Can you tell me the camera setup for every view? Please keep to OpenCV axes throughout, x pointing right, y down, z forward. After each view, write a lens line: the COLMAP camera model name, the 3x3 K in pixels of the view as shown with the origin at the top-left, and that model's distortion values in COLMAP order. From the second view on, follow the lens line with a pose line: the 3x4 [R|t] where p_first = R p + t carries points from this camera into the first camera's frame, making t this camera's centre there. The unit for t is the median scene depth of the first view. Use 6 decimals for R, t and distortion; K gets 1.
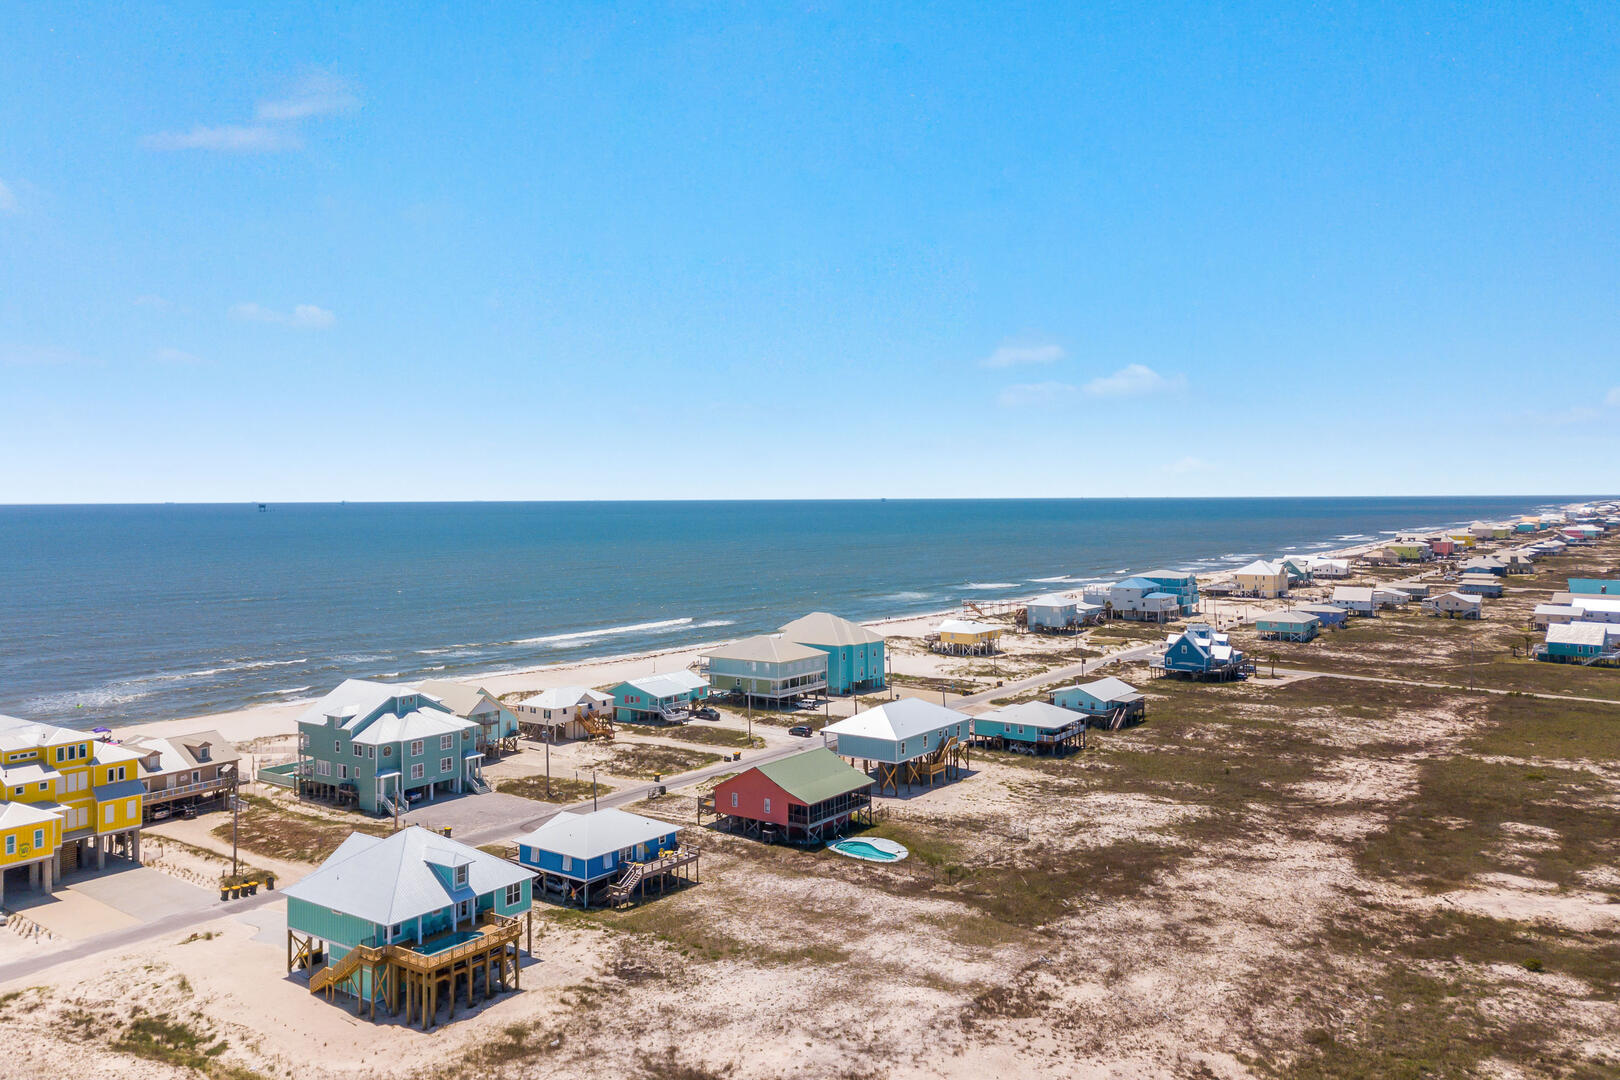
lens RADIAL K [[1220.8, 0, 838.0], [0, 1220.8, 497.5], [0, 0, 1]] dist [0.009886, 0.008037]
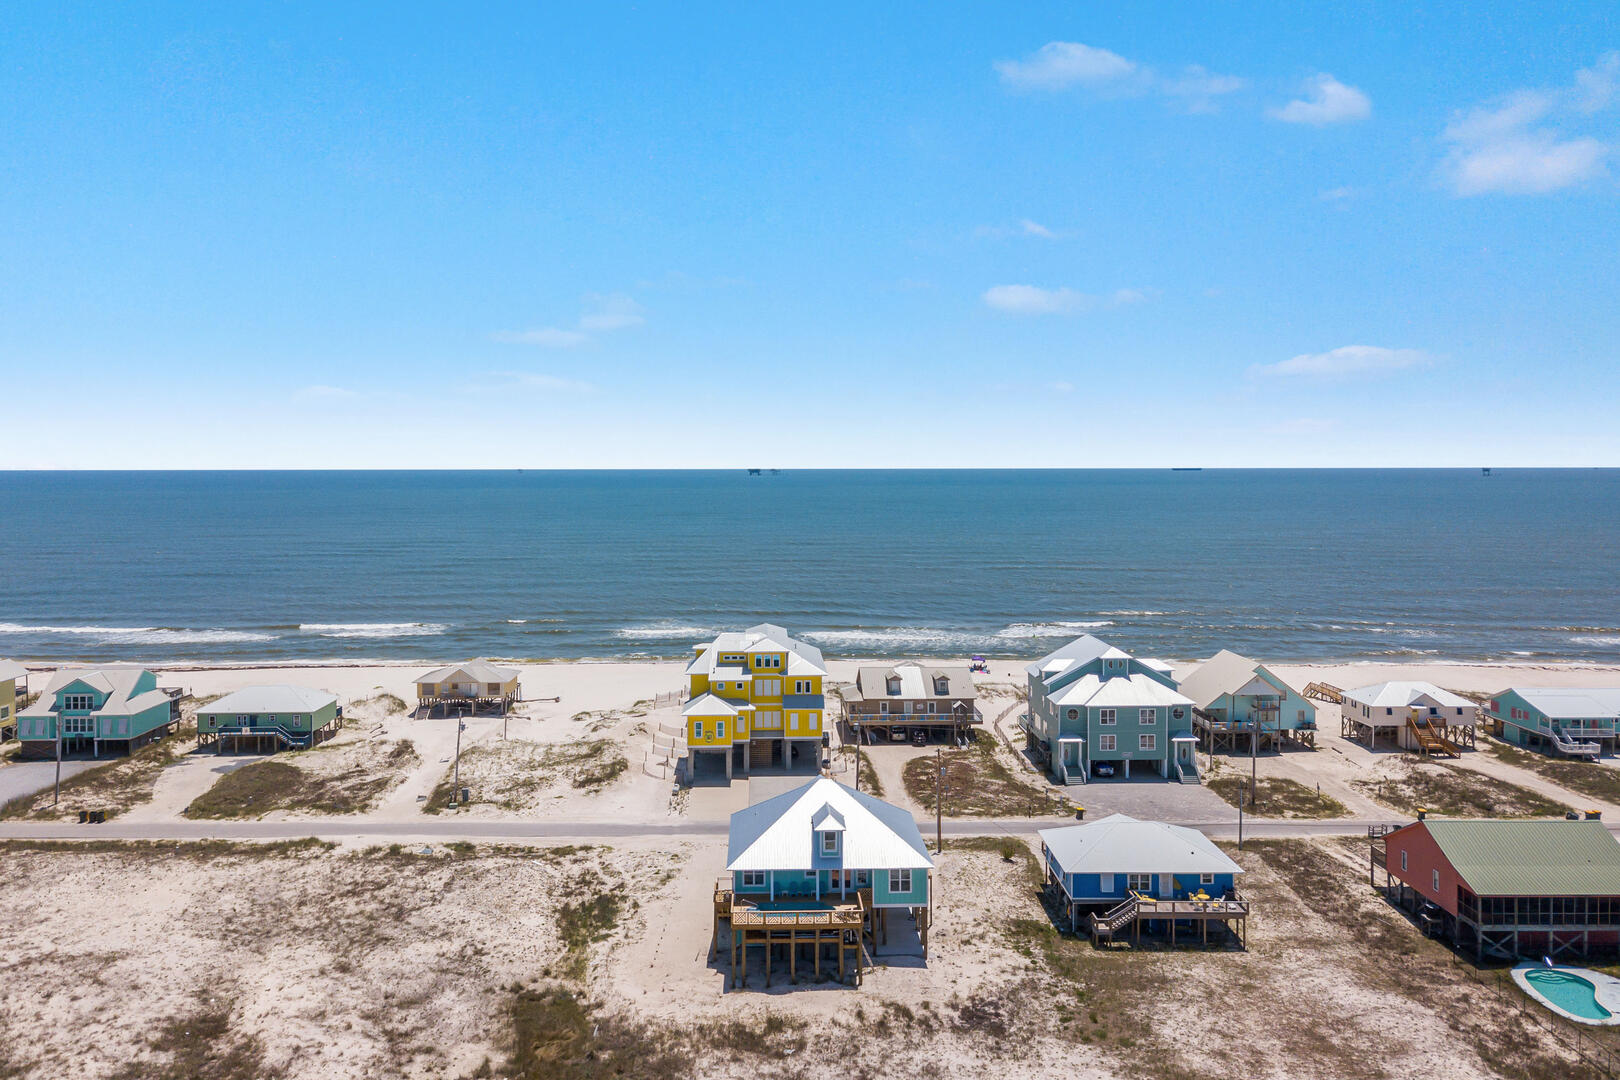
lens RADIAL K [[1279.2, 0, 827.2], [0, 1279.2, 534.1], [0, 0, 1]] dist [0.016746, 0.006827]
pose [[0.608563, 0.052703, -0.791754, 0.347110], [-0.007827, 0.998142, 0.060425, 0.021851], [0.793467, -0.030575, 0.607844, 0.355203]]
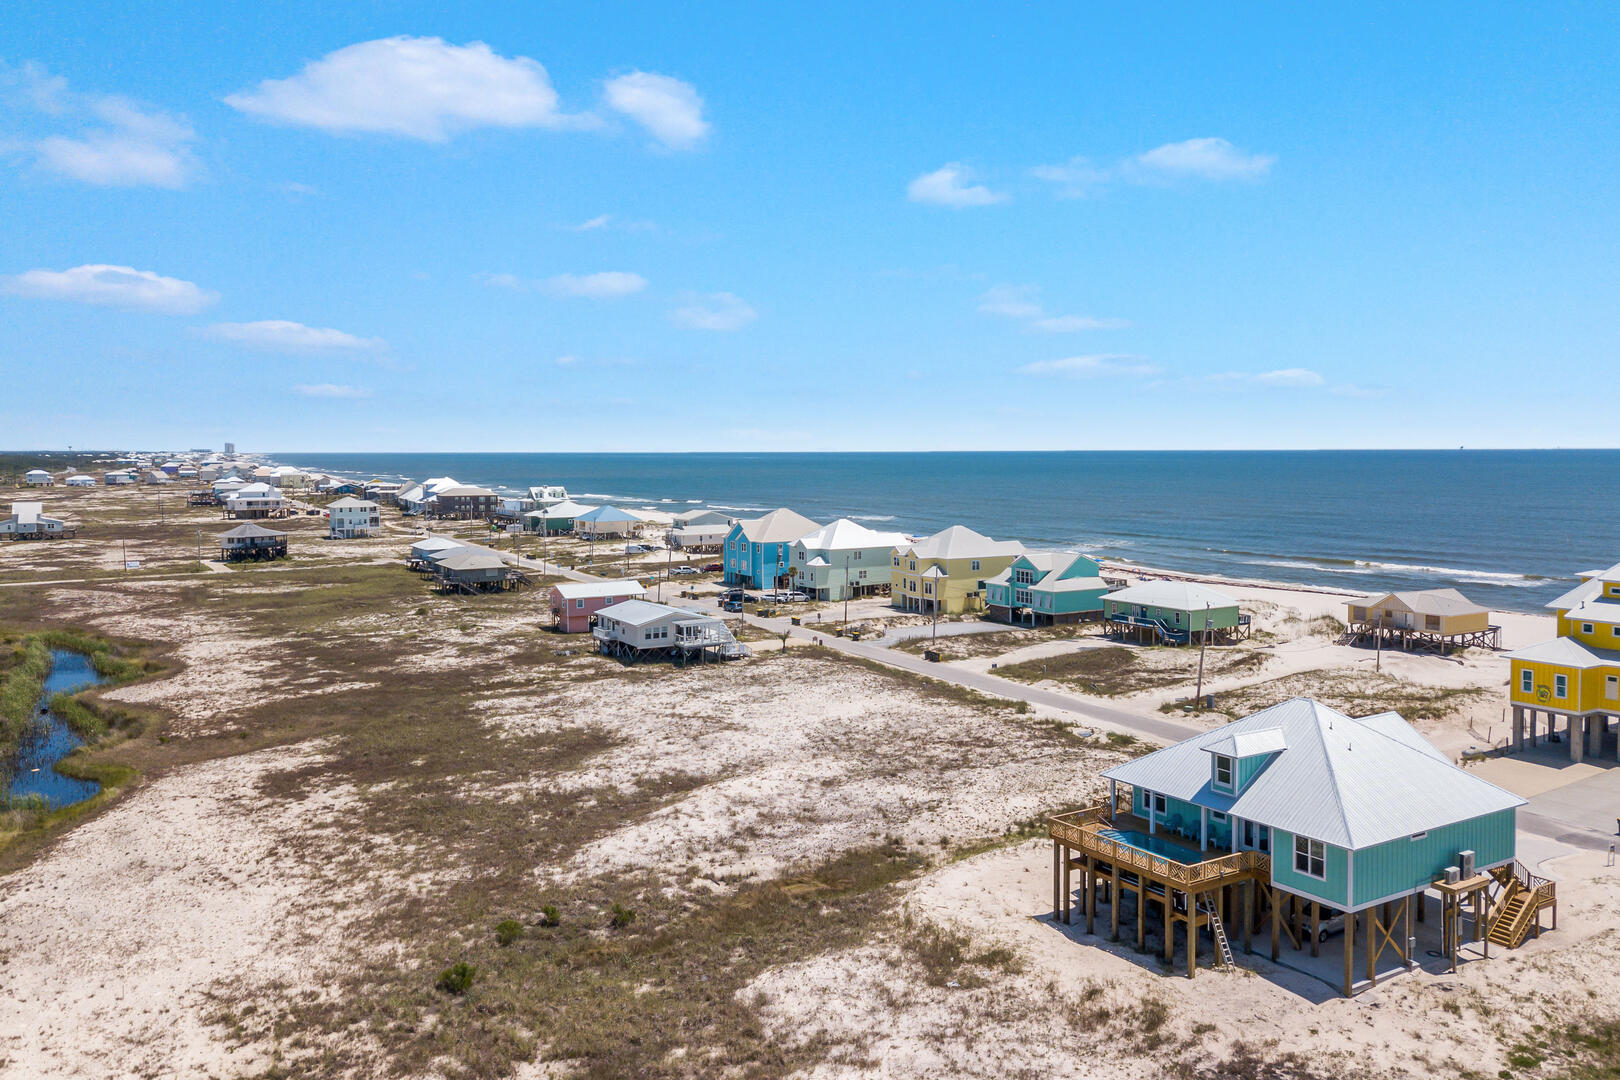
lens RADIAL K [[1260.4, 0, 809.6], [0, 1260.4, 504.7], [0, 0, 1]] dist [0.010061, 0.034825]
pose [[-0.387242, 0.049554, -0.920645, 0.290462], [0.001889, 0.998595, 0.052954, 0.114855], [0.921976, 0.018767, -0.386792, 0.862179]]
